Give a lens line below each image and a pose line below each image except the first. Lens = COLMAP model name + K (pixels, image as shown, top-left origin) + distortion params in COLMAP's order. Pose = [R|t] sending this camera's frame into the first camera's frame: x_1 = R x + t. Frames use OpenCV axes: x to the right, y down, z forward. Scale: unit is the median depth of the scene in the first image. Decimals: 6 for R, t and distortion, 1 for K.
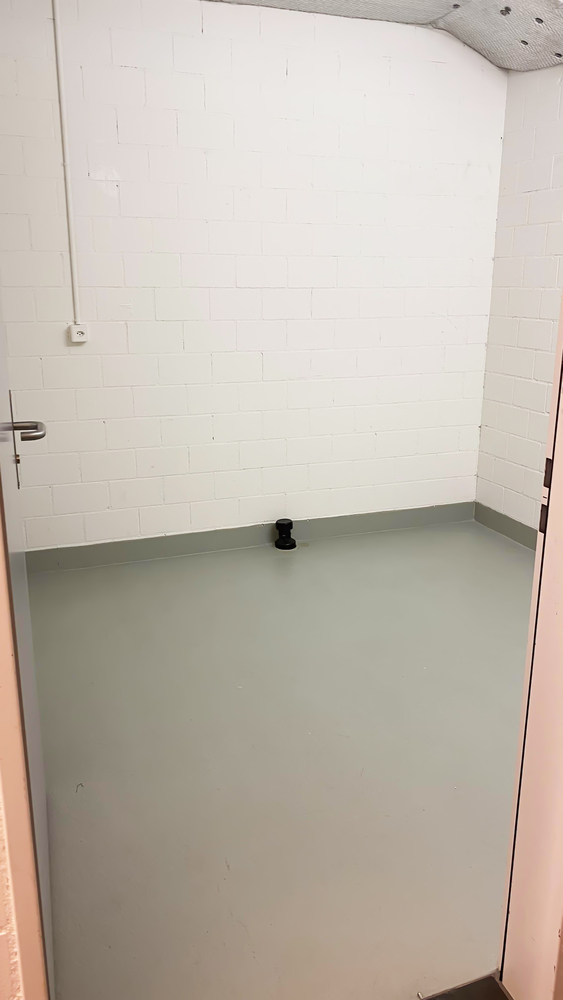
lens RADIAL K [[757.8, 0, 288.9], [0, 757.8, 500.7], [0, 0, 1]] dist [0.003888, -0.017954]
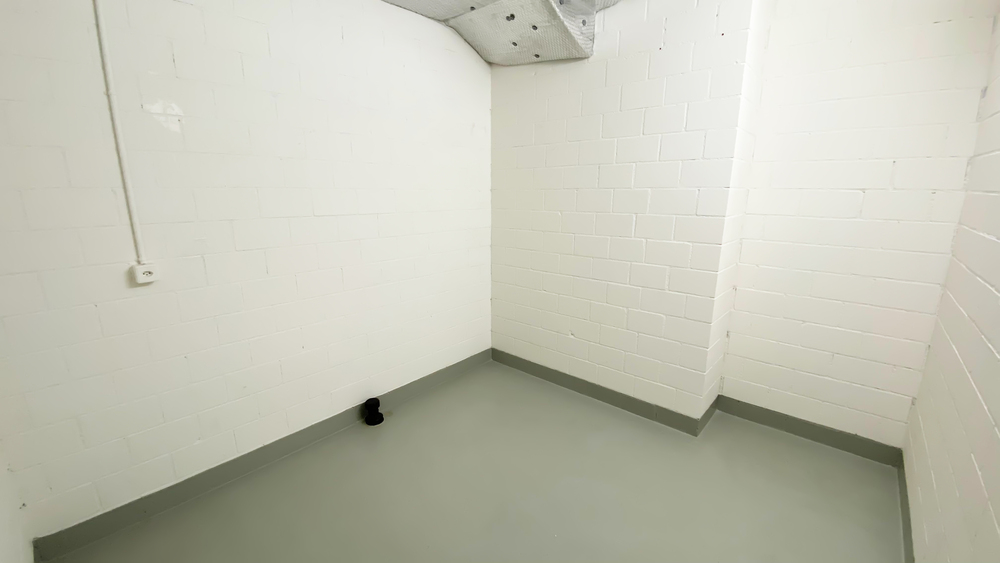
lens RADIAL K [[401.6, 0, 496.4], [0, 401.6, 286.6], [0, 0, 1]] dist [-0.012331, -0.003057]
pose [[0.878479, -0.113926, 0.464000, -0.116381], [0.135155, 0.990744, -0.012629, -0.129221], [-0.458267, 0.073806, 0.885745, 0.341601]]
